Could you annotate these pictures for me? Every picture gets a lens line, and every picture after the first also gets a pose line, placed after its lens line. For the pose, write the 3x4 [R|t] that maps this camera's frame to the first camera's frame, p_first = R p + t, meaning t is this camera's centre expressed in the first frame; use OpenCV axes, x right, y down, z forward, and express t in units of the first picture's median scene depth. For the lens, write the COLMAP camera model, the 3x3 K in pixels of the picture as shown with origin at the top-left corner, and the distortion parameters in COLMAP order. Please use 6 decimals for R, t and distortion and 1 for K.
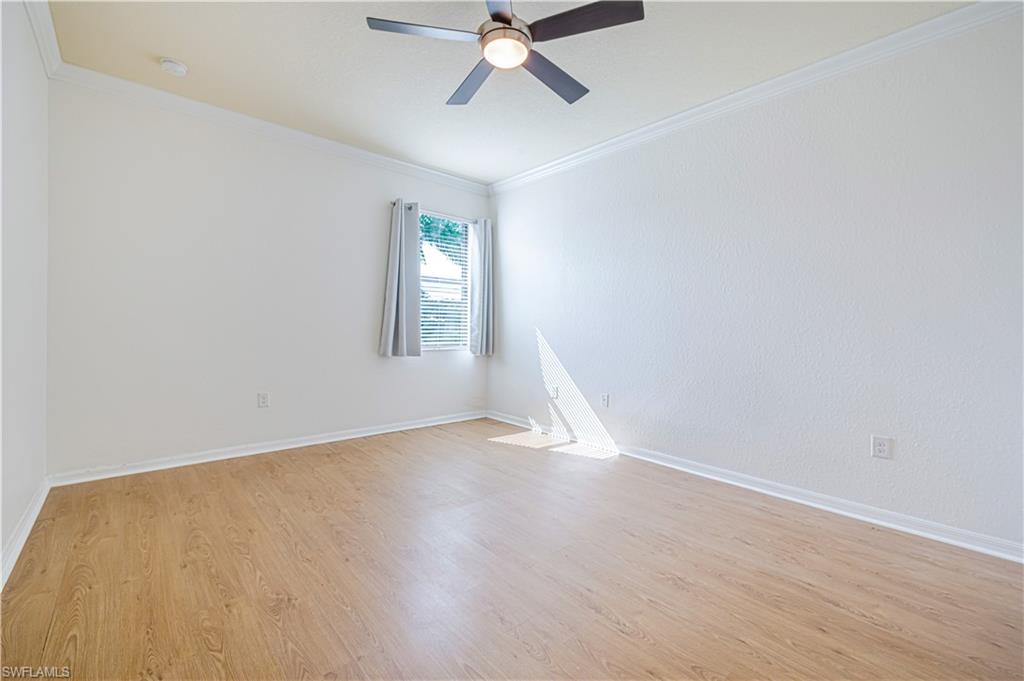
lens RADIAL K [[432.1, 0, 506.4], [0, 432.1, 327.7], [0, 0, 1]] dist [0.002258, 0.000219]
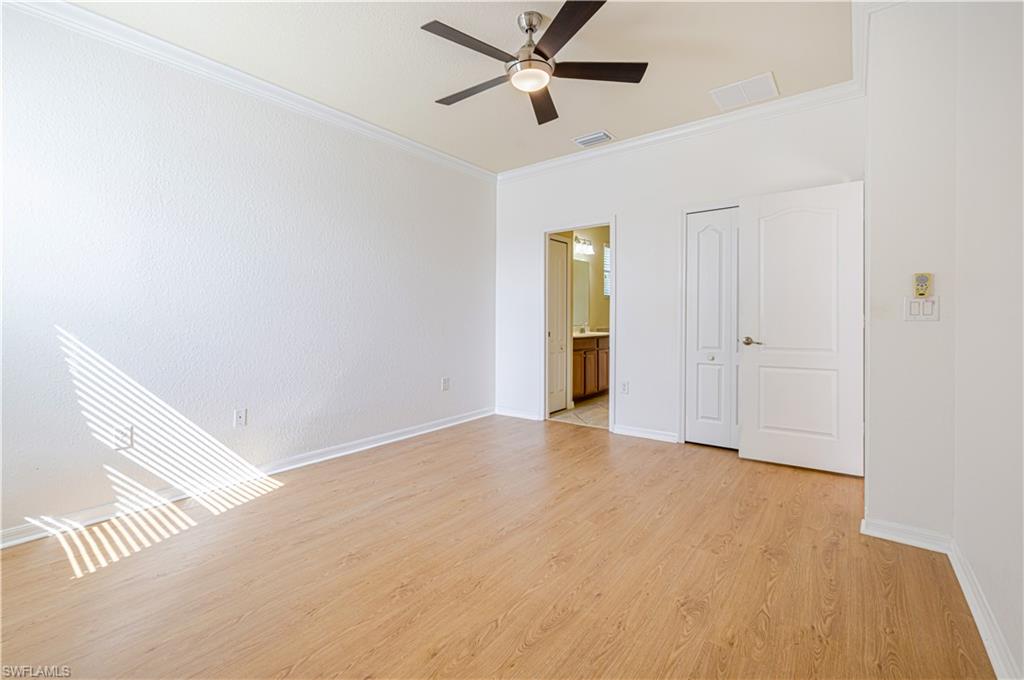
lens RADIAL K [[432.1, 0, 506.4], [0, 432.1, 327.2], [0, 0, 1]] dist [0.002258, 0.000219]
pose [[-0.179671, -0.035676, 0.983080, -1.280297], [0.004238, 0.999305, 0.037040, -0.038802], [-0.983718, 0.010822, -0.179395, 1.456912]]
